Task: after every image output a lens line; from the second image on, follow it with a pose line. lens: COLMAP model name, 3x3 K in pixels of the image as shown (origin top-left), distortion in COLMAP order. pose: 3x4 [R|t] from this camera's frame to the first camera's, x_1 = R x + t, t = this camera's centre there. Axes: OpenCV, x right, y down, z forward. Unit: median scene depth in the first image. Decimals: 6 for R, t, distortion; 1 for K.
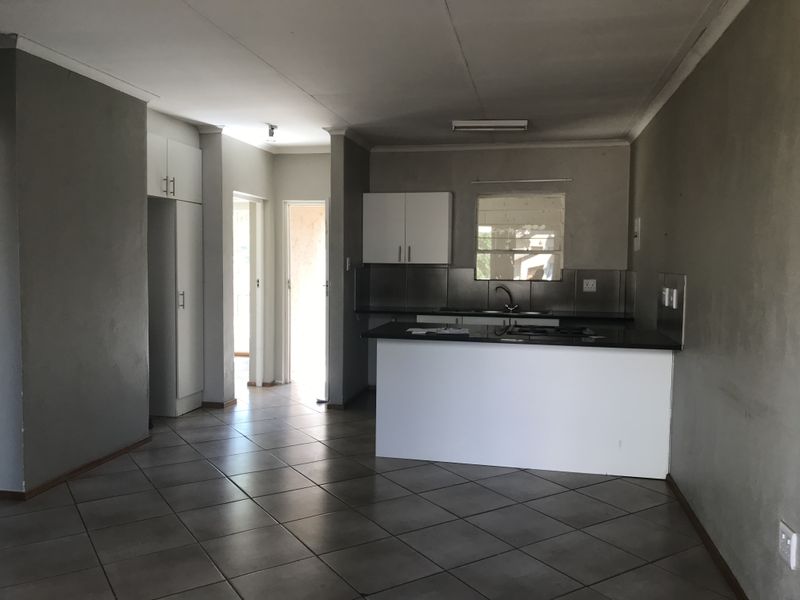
lens RADIAL K [[650.6, 0, 400.0], [0, 650.6, 300.0], [0, 0, 1]] dist [0.003481, 0.001582]
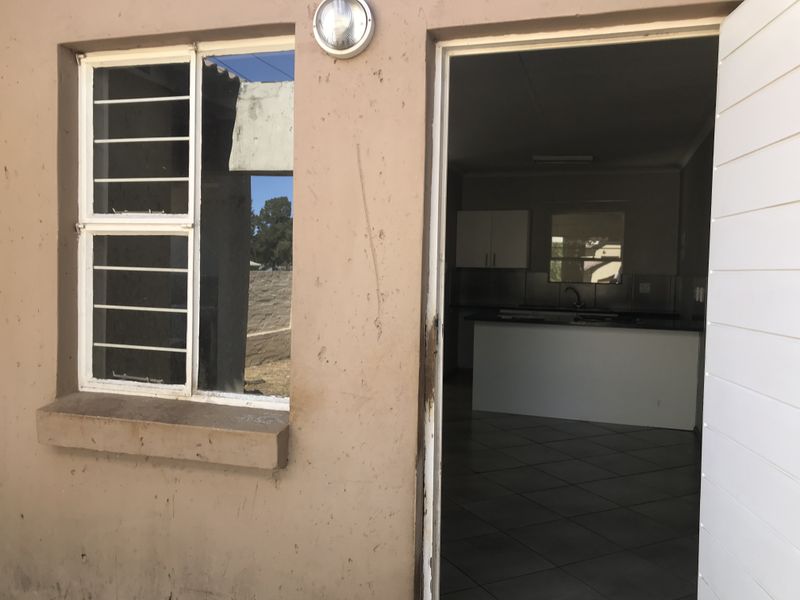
lens RADIAL K [[656.2, 0, 399.0], [0, 656.2, 289.1], [0, 0, 1]] dist [0.000602, -0.002839]
pose [[0.994280, 0.016712, -0.105490, -0.032725], [-0.019852, 0.999389, -0.028783, 0.023174], [0.104944, 0.030712, 0.994004, -0.247613]]
